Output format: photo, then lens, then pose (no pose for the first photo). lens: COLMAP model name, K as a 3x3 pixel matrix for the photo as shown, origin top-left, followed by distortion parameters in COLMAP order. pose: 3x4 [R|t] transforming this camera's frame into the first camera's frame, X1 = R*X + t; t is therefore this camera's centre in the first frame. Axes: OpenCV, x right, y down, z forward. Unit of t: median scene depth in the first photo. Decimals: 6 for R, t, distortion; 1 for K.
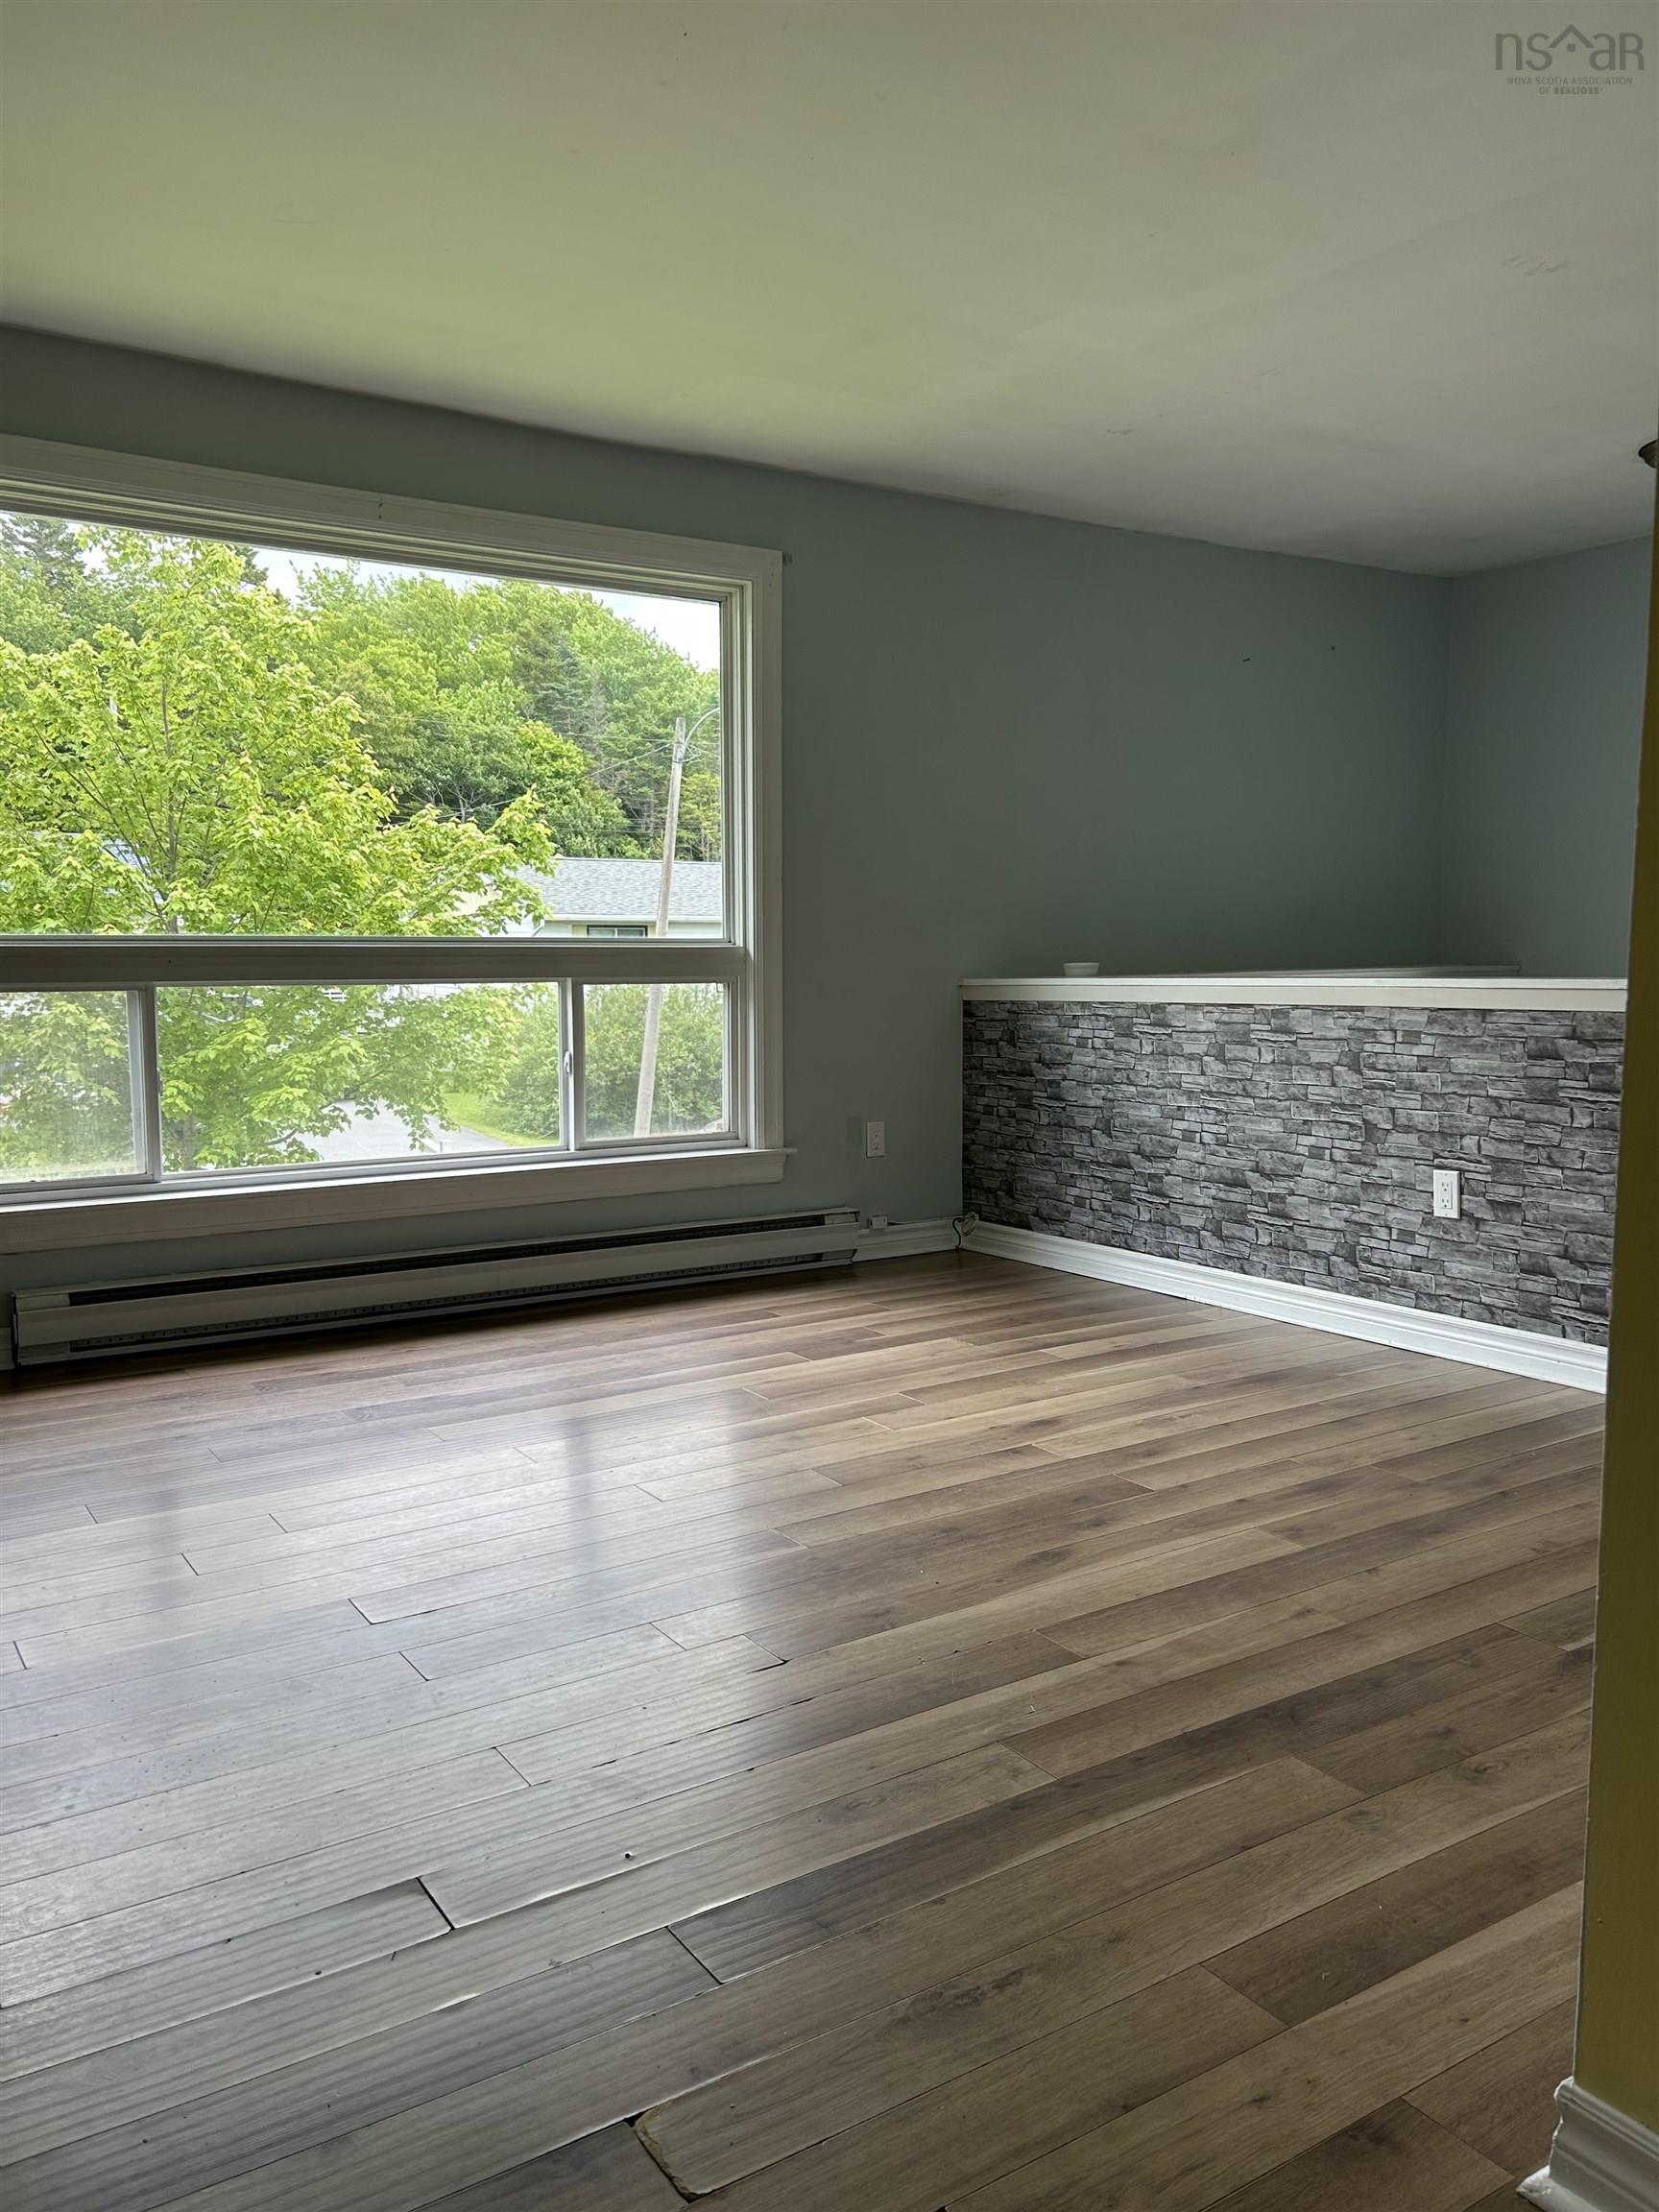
lens RADIAL K [[1656.2, 0, 819.1], [0, 1656.2, 1090.5], [0, 0, 1]] dist [0.054937, -0.060604]
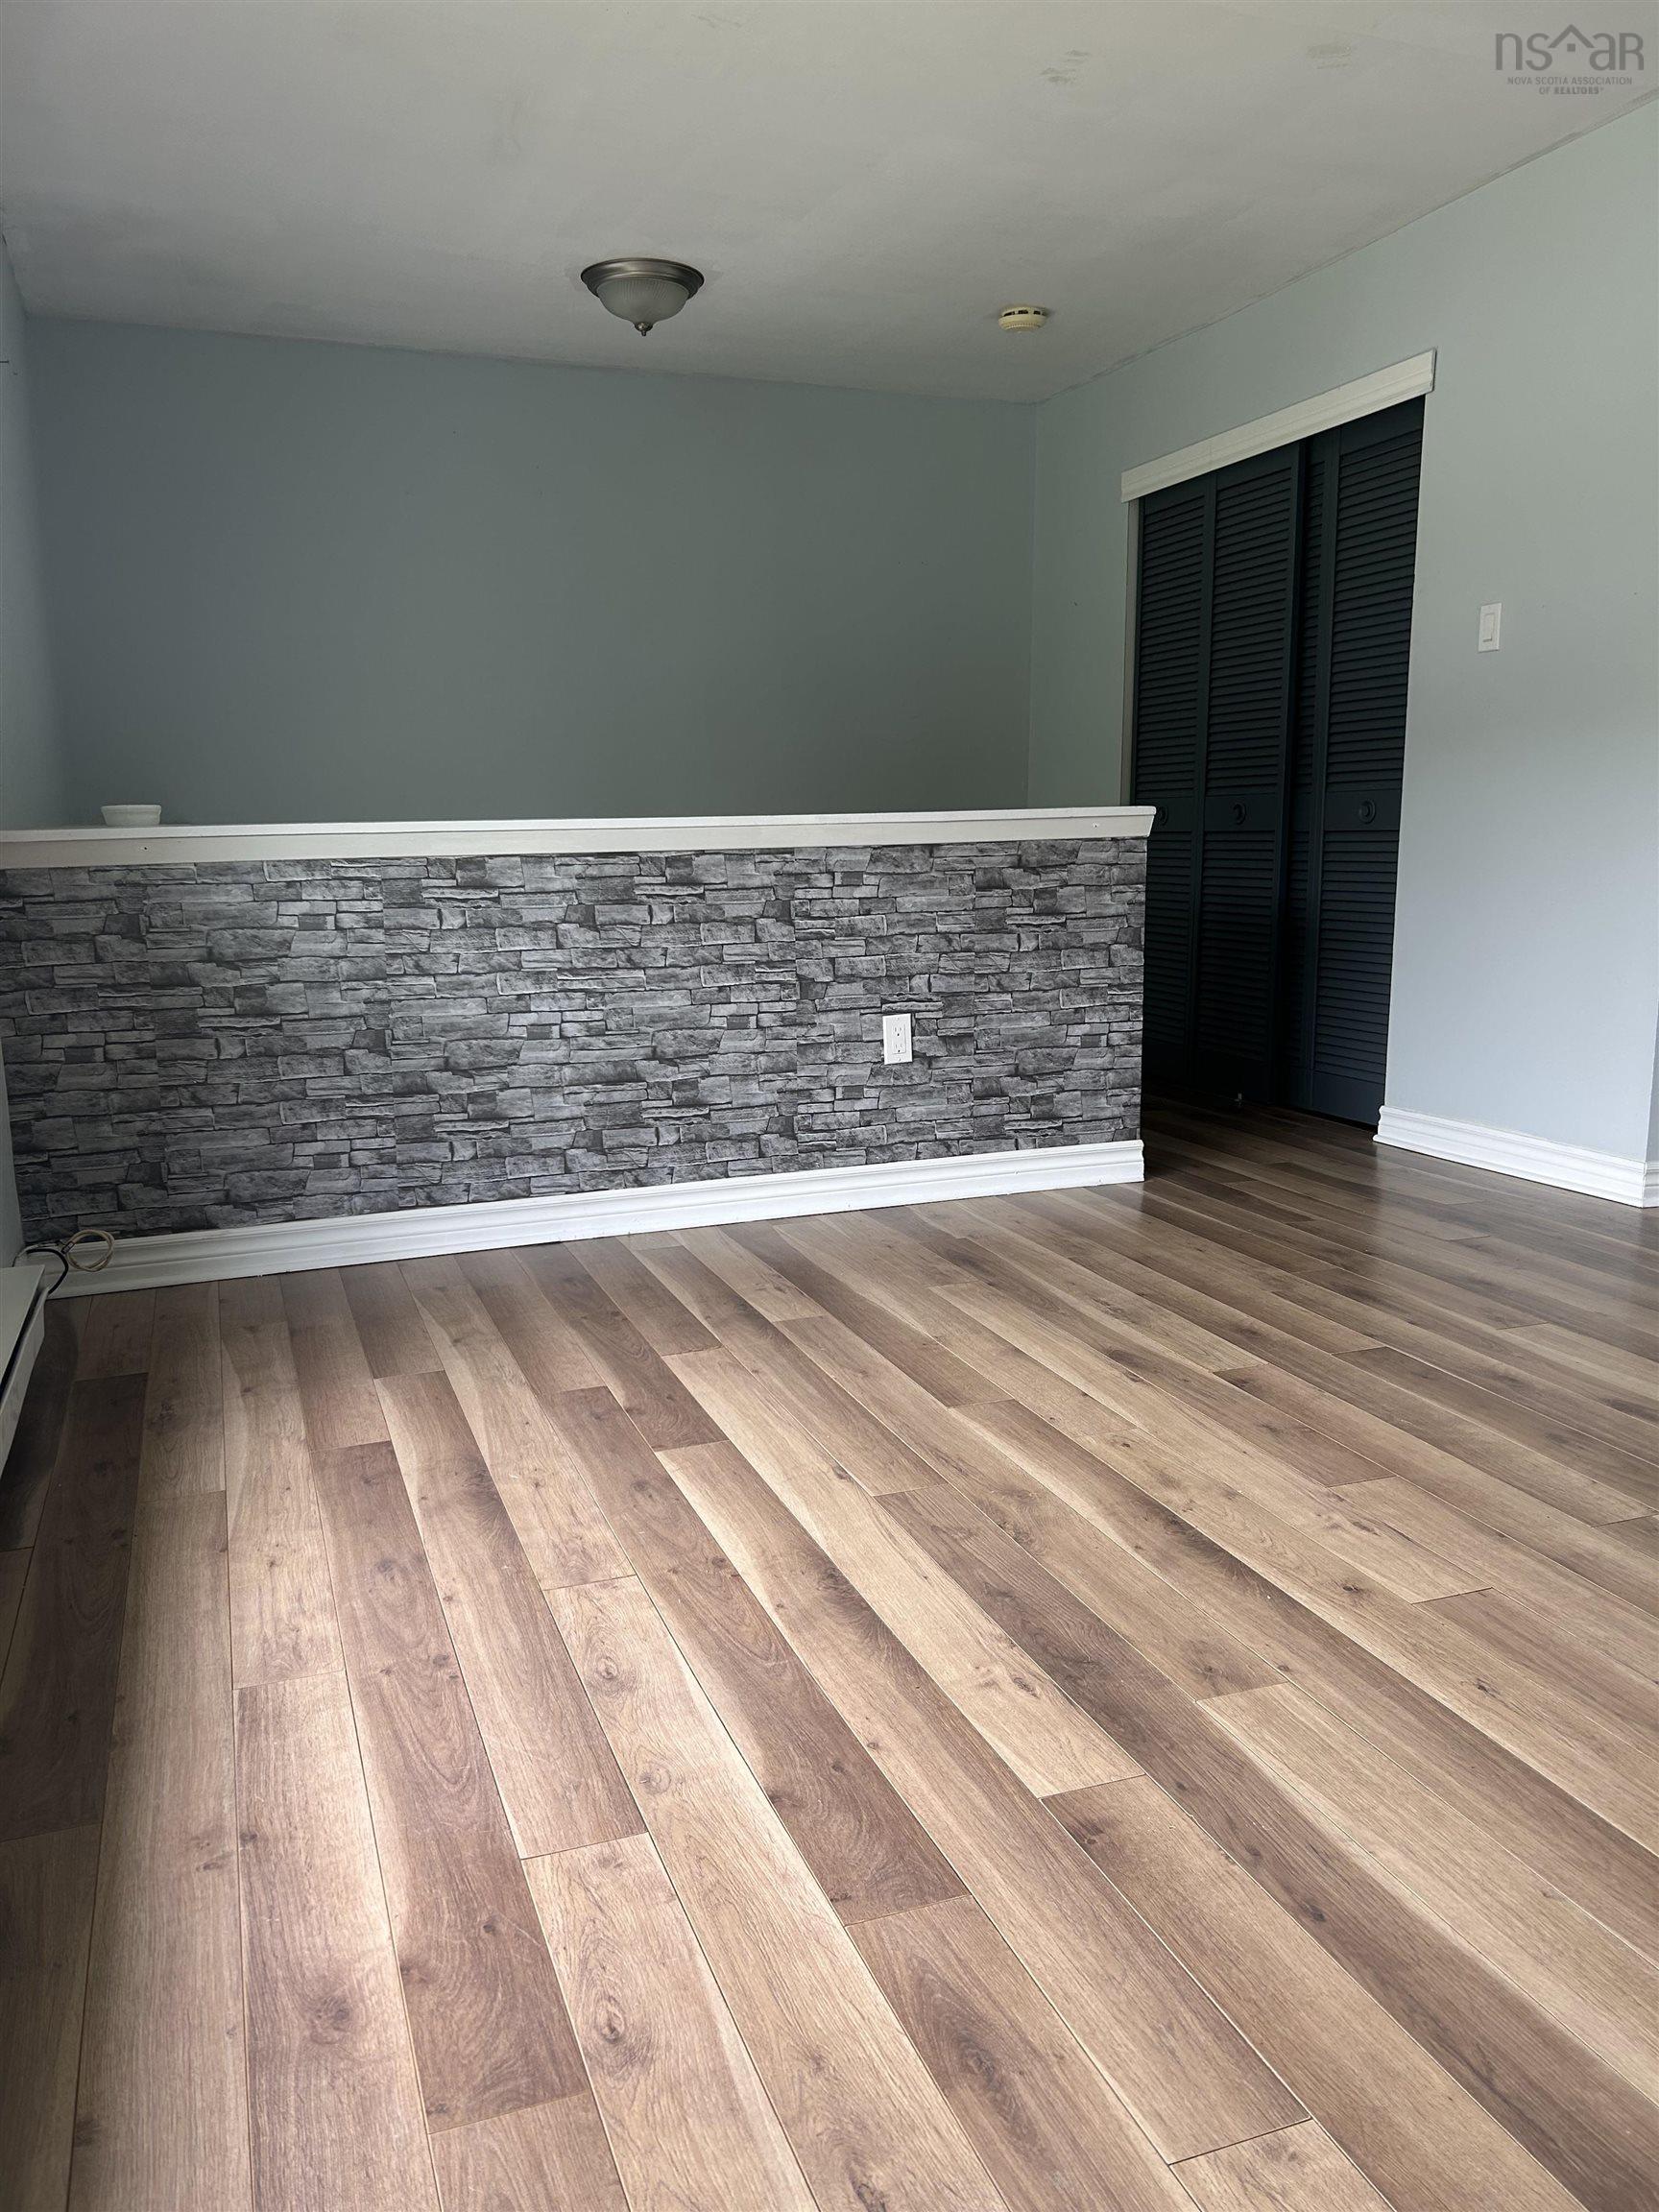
lens RADIAL K [[1656.2, 0, 817.6], [0, 1656.2, 1118.6], [0, 0, 1]] dist [0.054937, -0.060604]
pose [[0.222688, -0.172020, 0.959593, -0.551249], [0.092895, 0.983575, 0.154761, -0.044566], [-0.970454, 0.054678, 0.235010, 0.798949]]
